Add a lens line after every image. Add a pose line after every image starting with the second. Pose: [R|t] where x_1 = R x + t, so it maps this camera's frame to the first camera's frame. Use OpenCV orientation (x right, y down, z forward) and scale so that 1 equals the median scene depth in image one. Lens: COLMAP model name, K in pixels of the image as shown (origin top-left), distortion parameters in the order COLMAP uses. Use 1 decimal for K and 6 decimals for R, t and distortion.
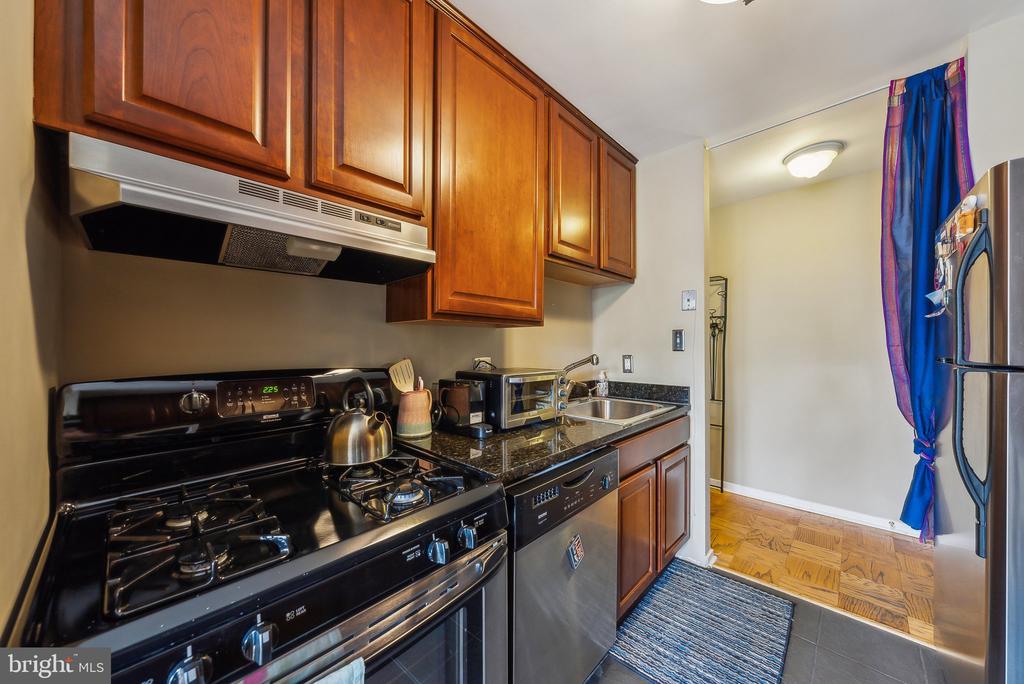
lens RADIAL K [[364.2, 0, 506.9], [0, 364.2, 344.4], [0, 0, 1]] dist [-0.001714, 0.000257]
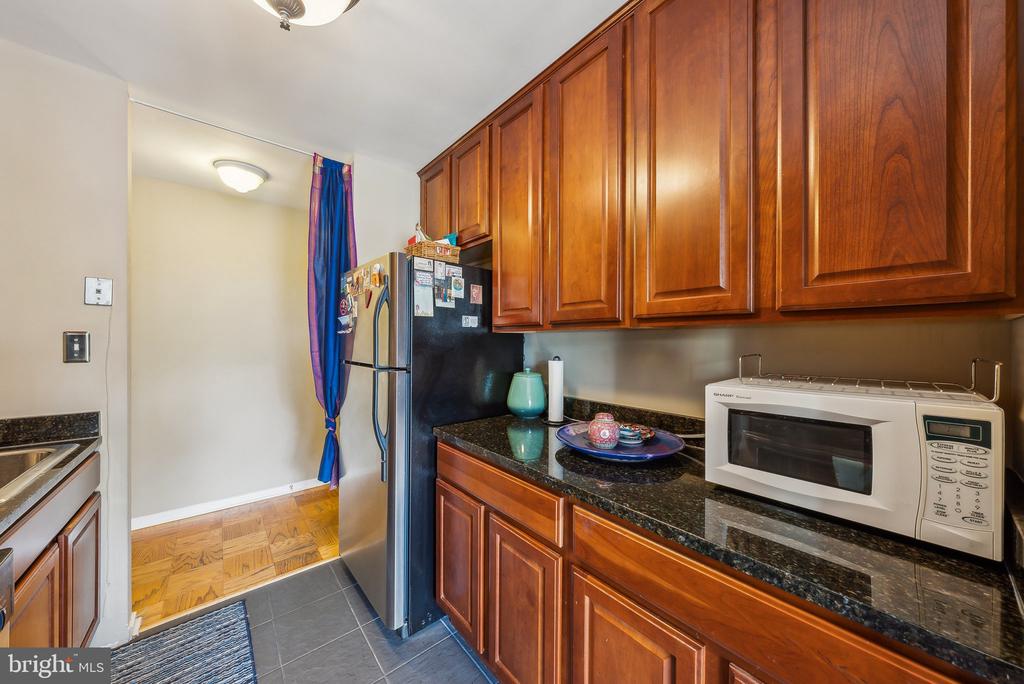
lens RADIAL K [[348.5, 0, 512.0], [0, 348.5, 342.0], [0, 0, 1]] dist [-0.000693, -0.000083]
pose [[0.095856, 0.002834, 0.995391, -0.141004], [-0.009669, 0.999951, -0.001916, -0.037218], [-0.995348, -0.009441, 0.095879, 0.152266]]
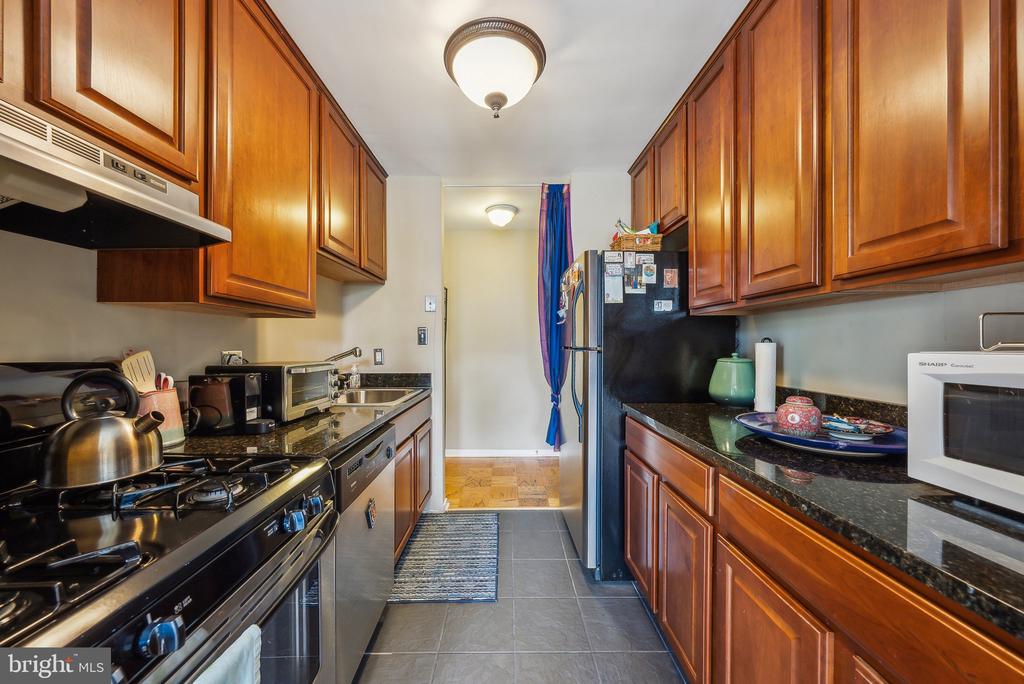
lens RADIAL K [[362.1, 0, 509.4], [0, 362.1, 344.8], [0, 0, 1]] dist [0.000137, -0.000030]
pose [[0.714654, 0.000578, 0.699478, -0.224315], [-0.002134, 0.999997, 0.001354, 0.021876], [-0.699475, -0.002461, 0.714653, -0.093122]]
